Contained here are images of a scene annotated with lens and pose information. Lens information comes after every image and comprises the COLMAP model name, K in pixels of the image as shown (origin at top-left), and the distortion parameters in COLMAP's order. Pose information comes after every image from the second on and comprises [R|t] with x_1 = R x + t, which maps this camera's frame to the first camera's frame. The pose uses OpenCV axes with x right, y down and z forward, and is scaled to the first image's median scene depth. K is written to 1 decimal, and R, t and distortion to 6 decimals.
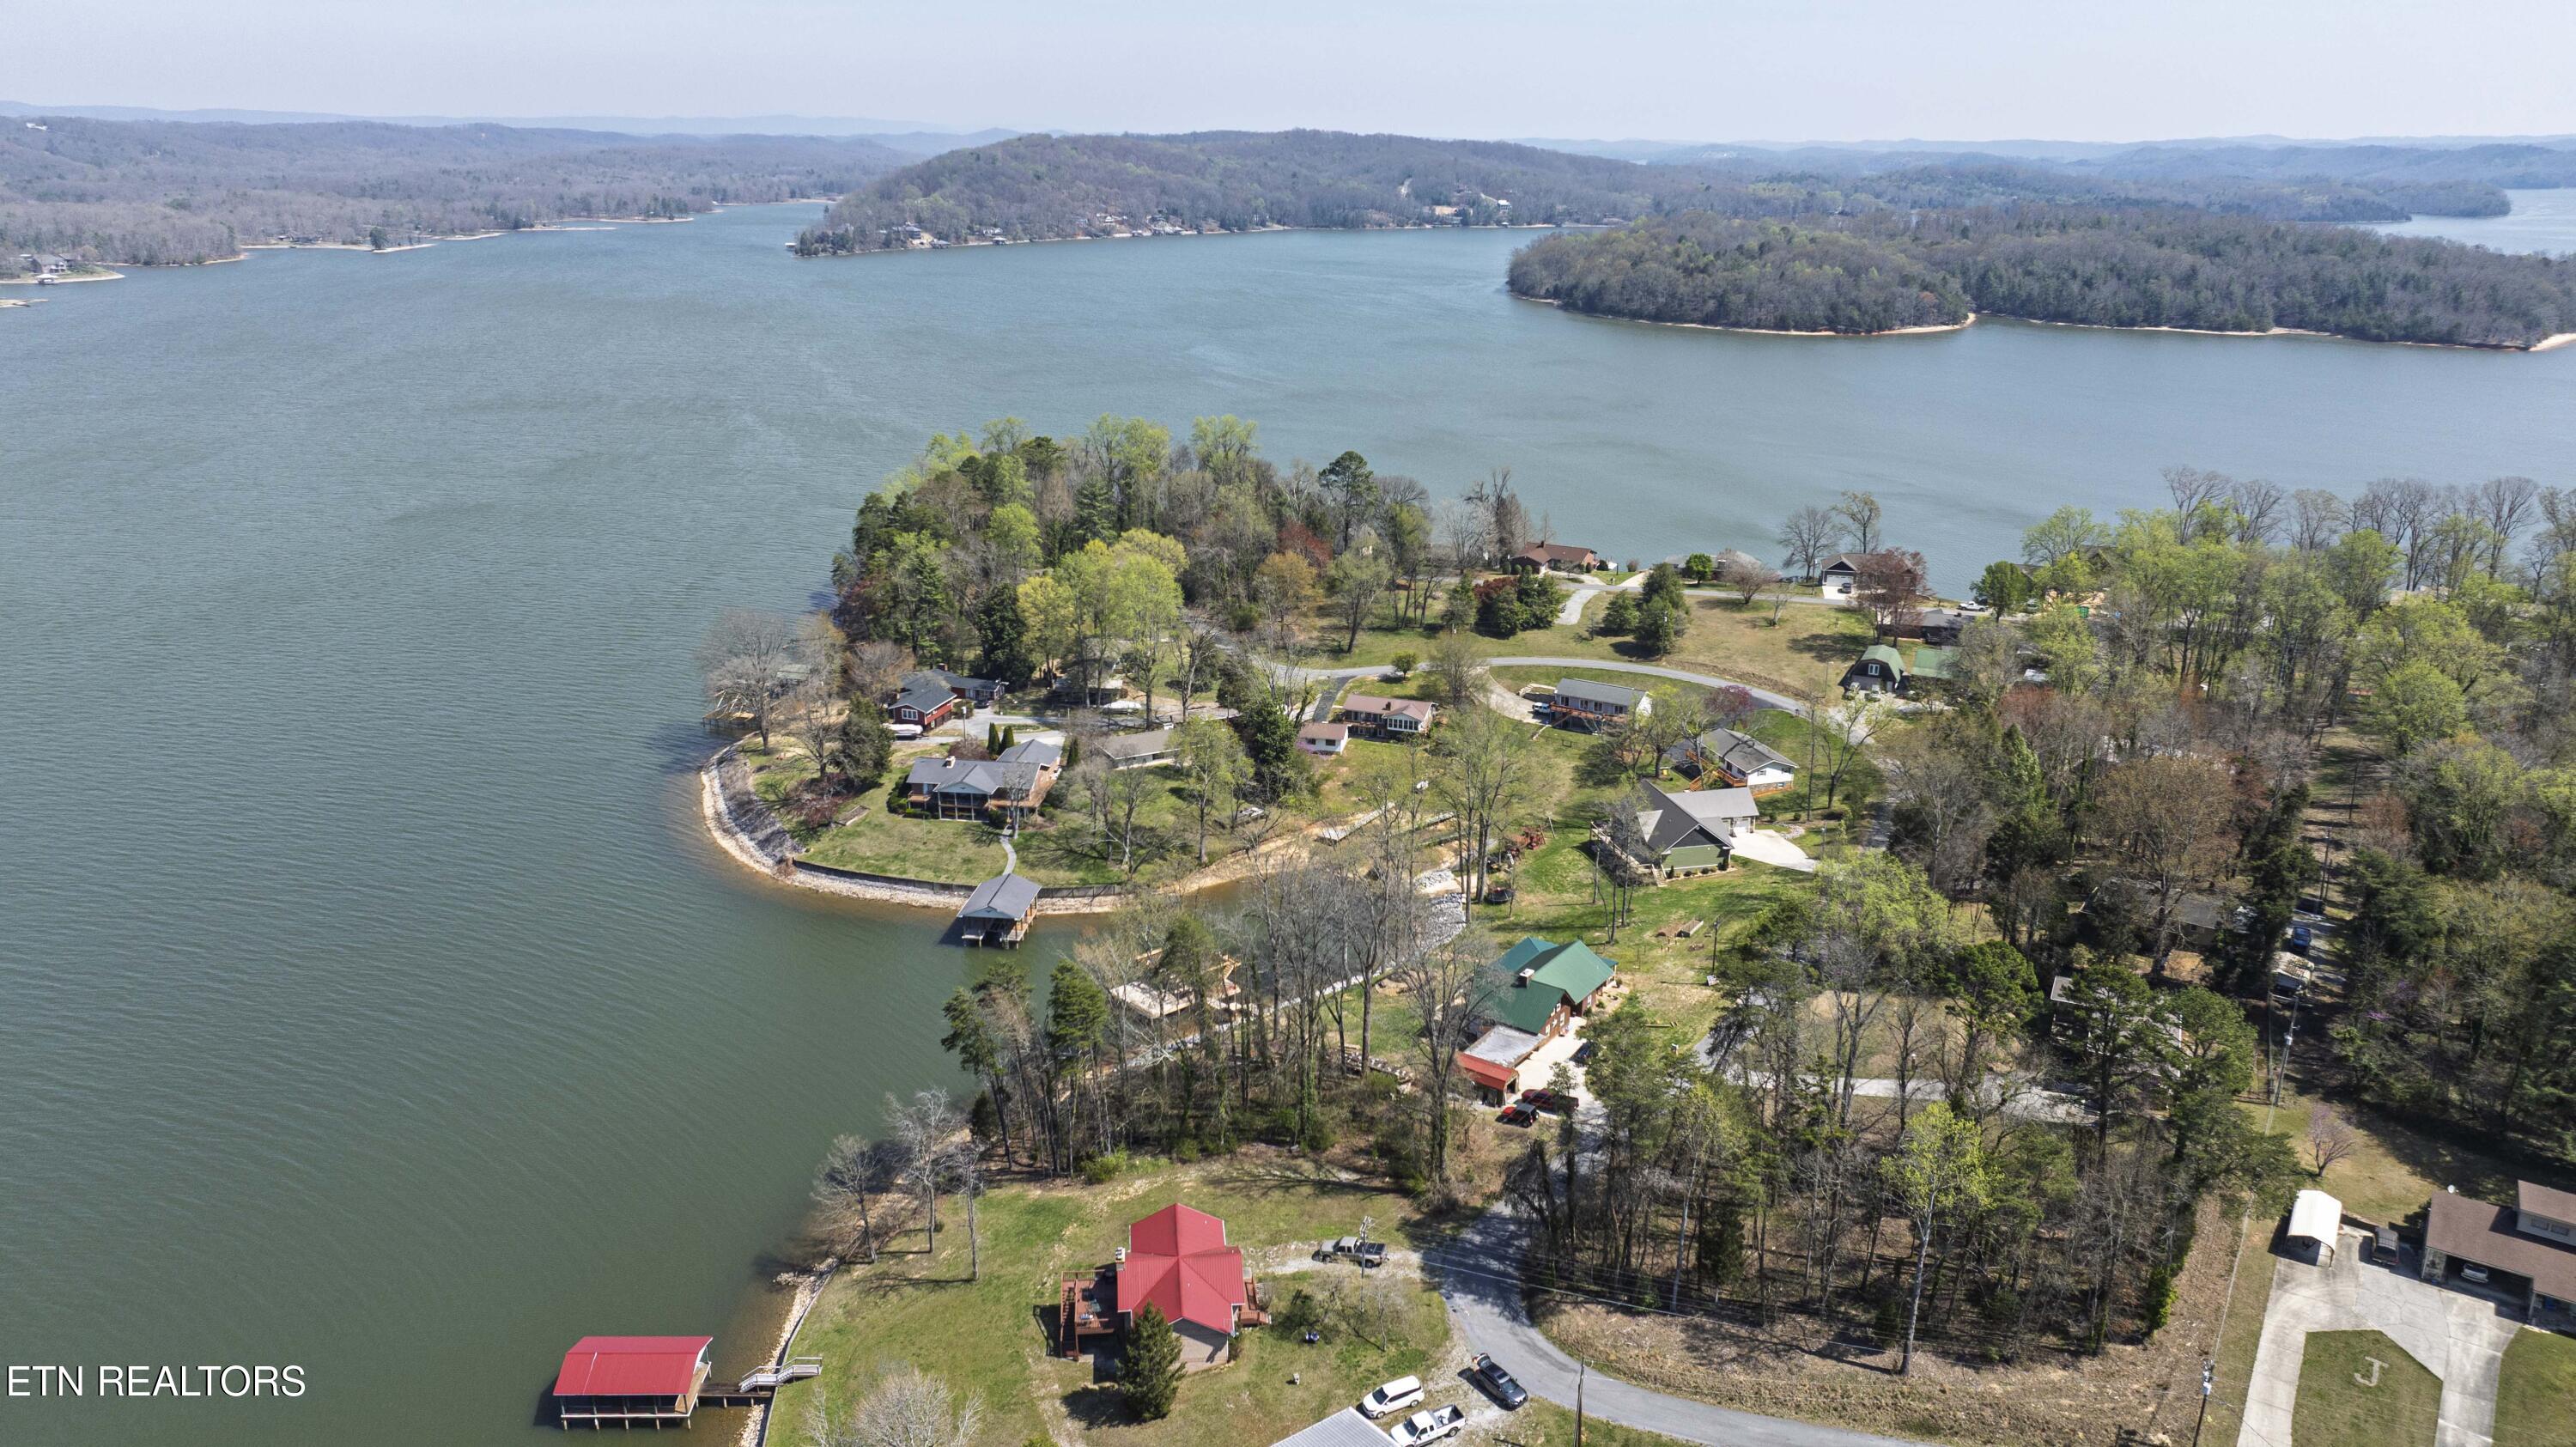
lens RADIAL K [[1827.8, 0, 1293.6], [0, 1827.8, 715.6], [0, 0, 1]] dist [-0.096228, 0.120386]
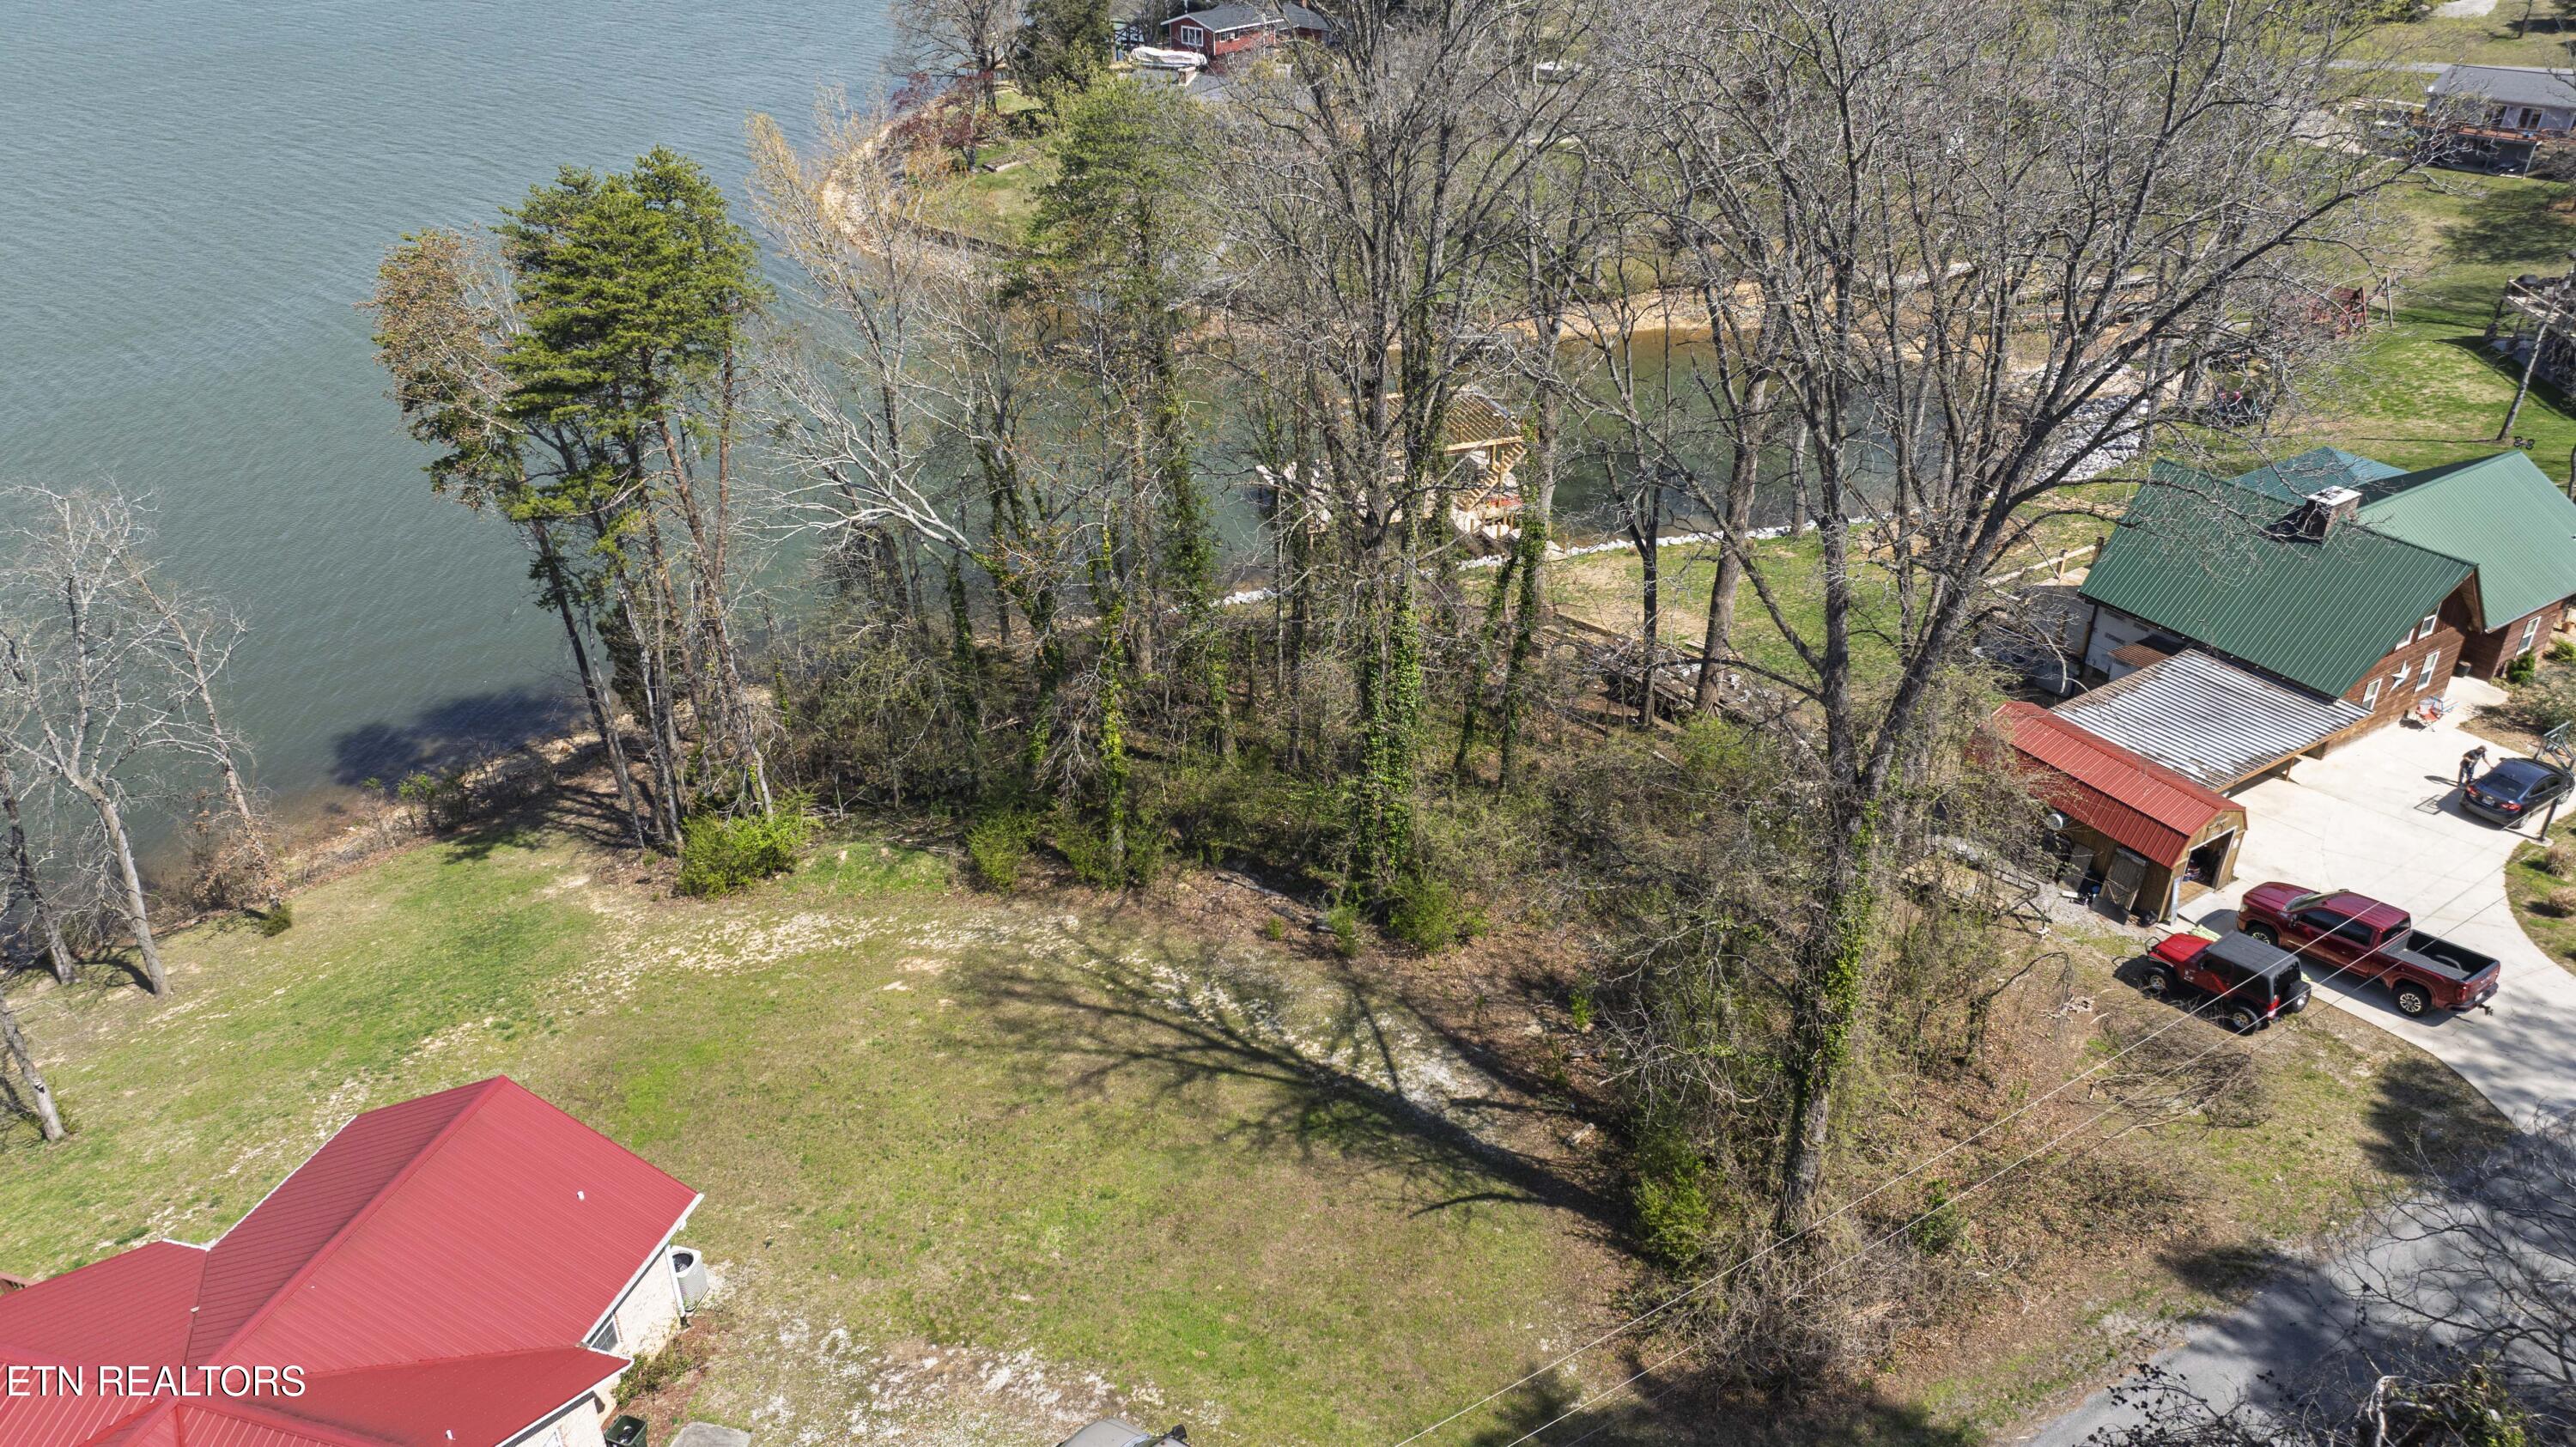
lens RADIAL K [[1776.4, 0, 1277.5], [0, 1776.4, 721.7], [0, 0, 1]] dist [-0.001824, 0.001356]
pose [[0.926856, 0.171287, -0.334065, 0.074323], [-0.104028, 0.972184, 0.209849, 0.138675], [0.360717, -0.159748, 0.918893, 0.689412]]
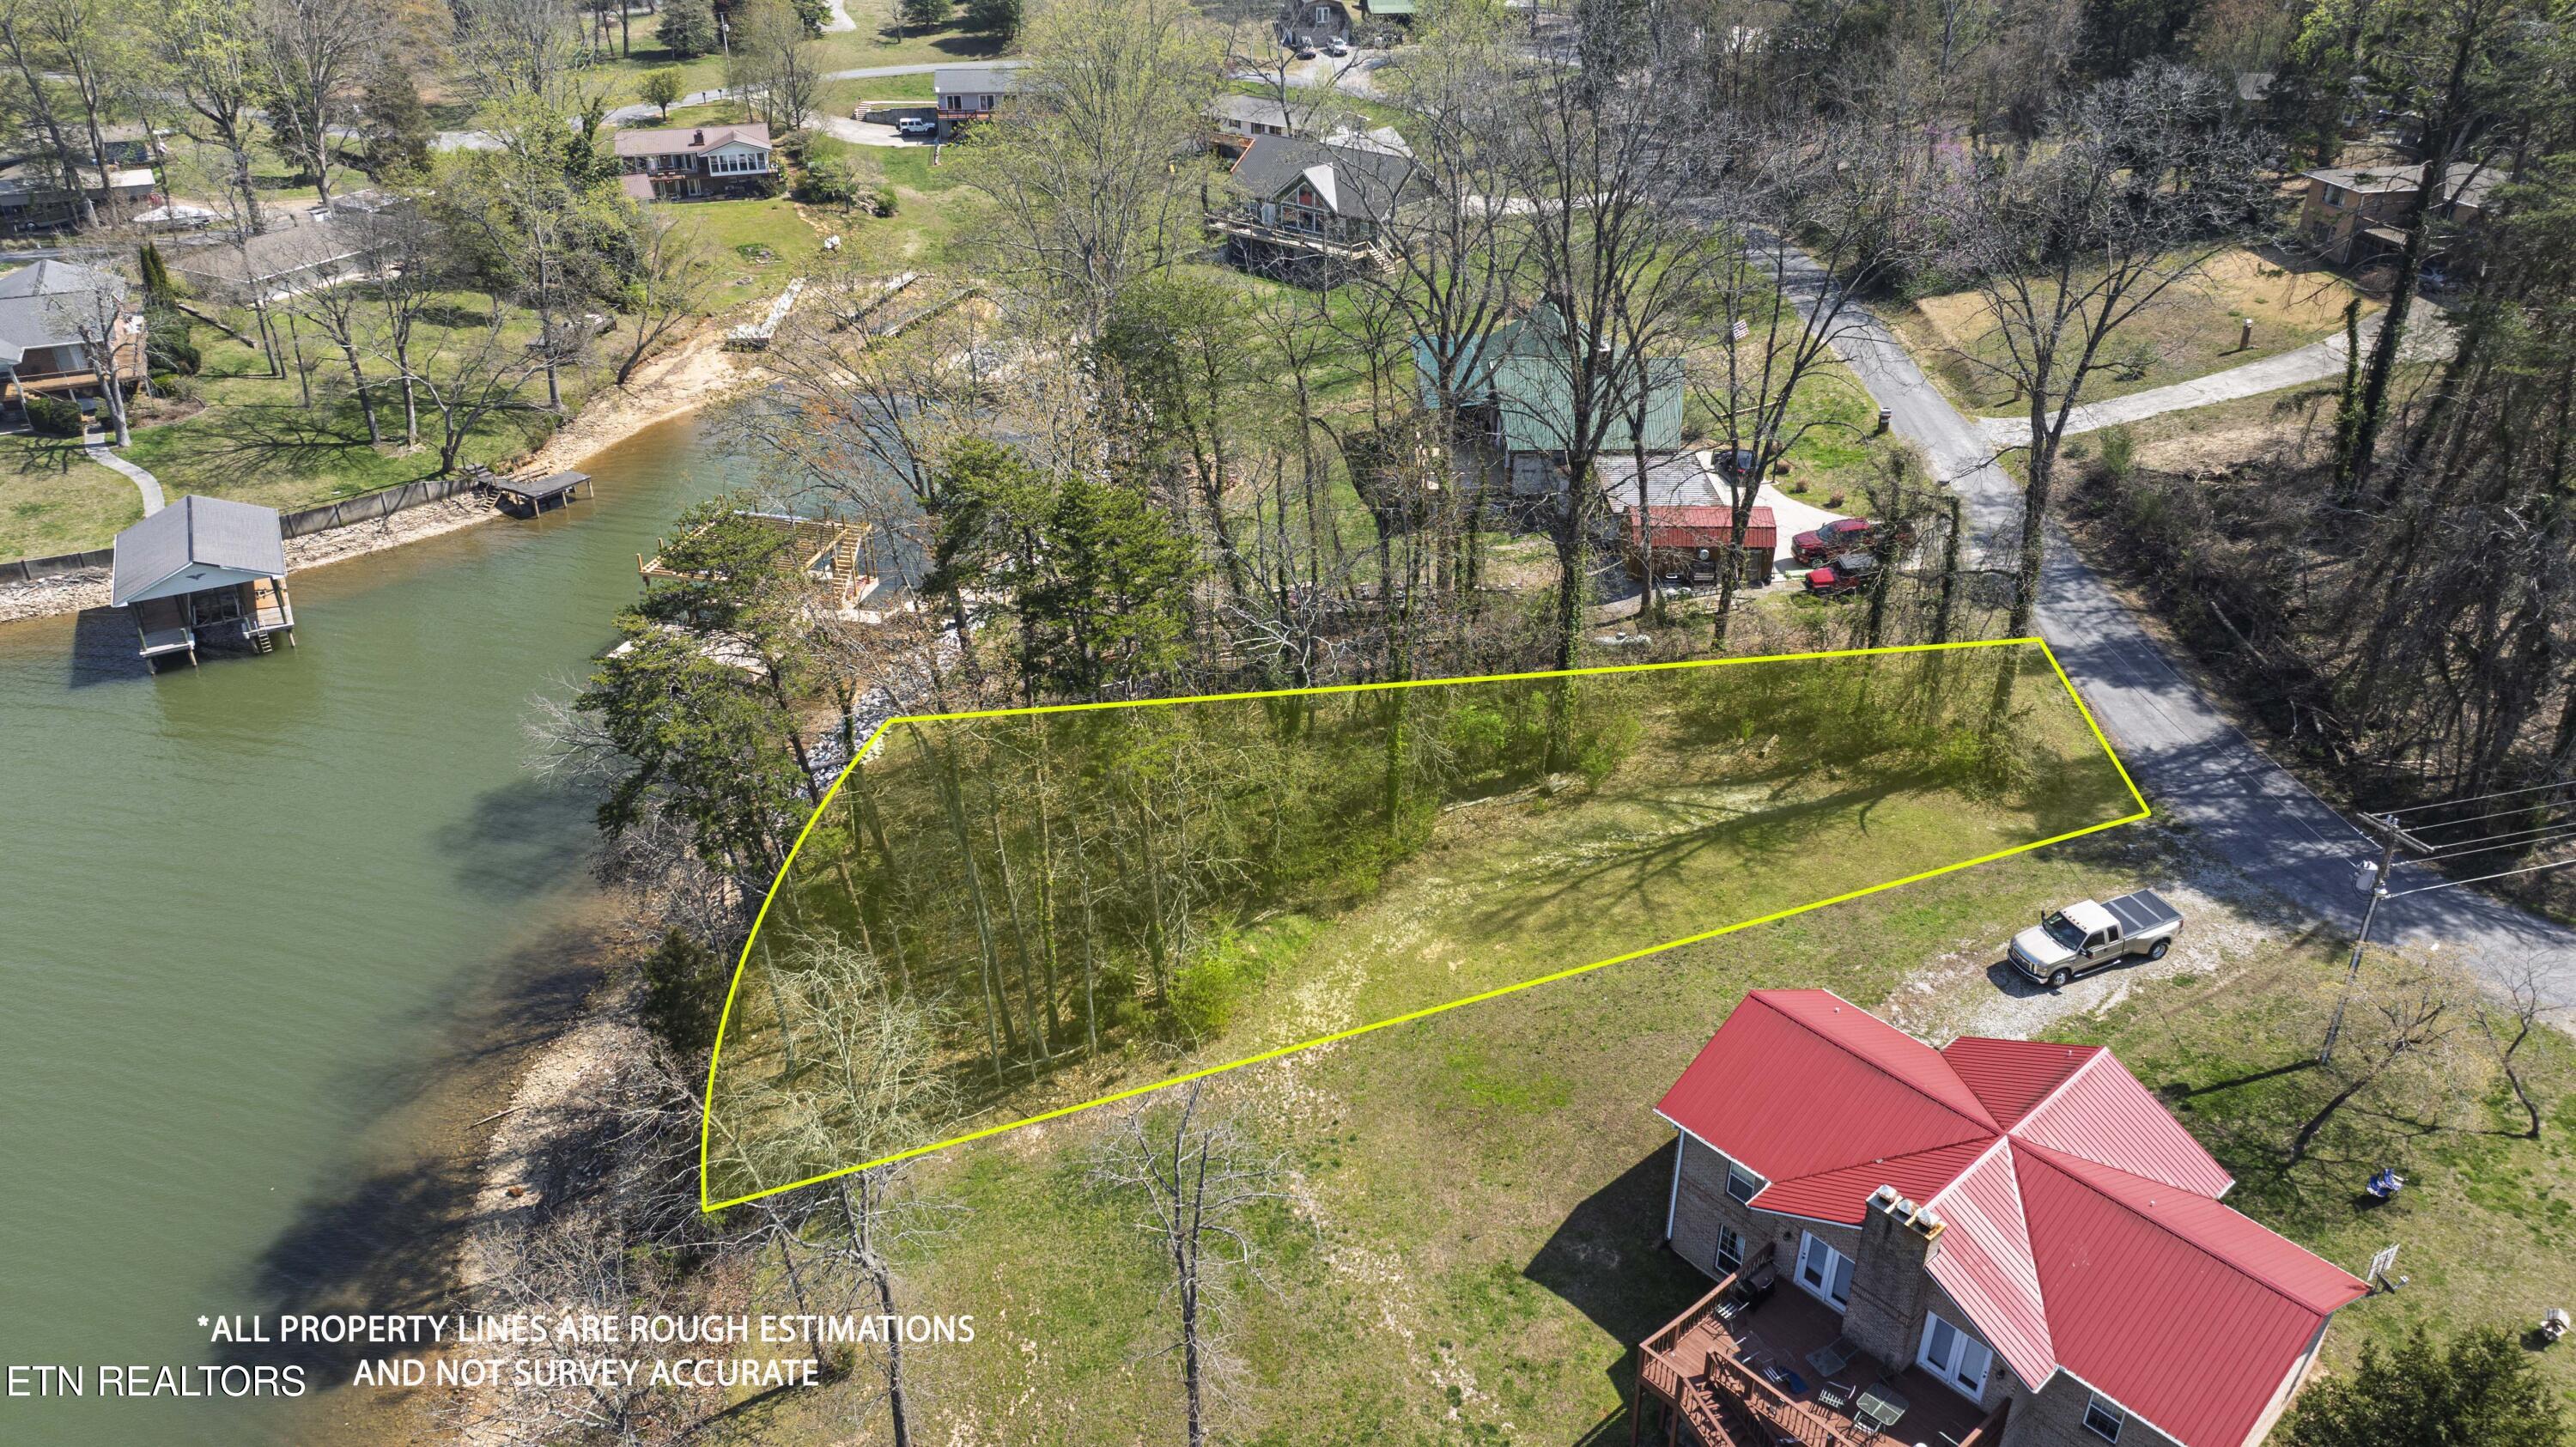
lens RADIAL K [[1776.4, 0, 1277.5], [0, 1776.4, 721.7], [0, 0, 1]] dist [-0.001824, 0.001356]
pose [[0.804213, -0.285600, 0.521223, -0.242004], [0.175057, 0.951899, 0.251483, 0.100564], [-0.567976, -0.111002, 0.815526, 0.647562]]
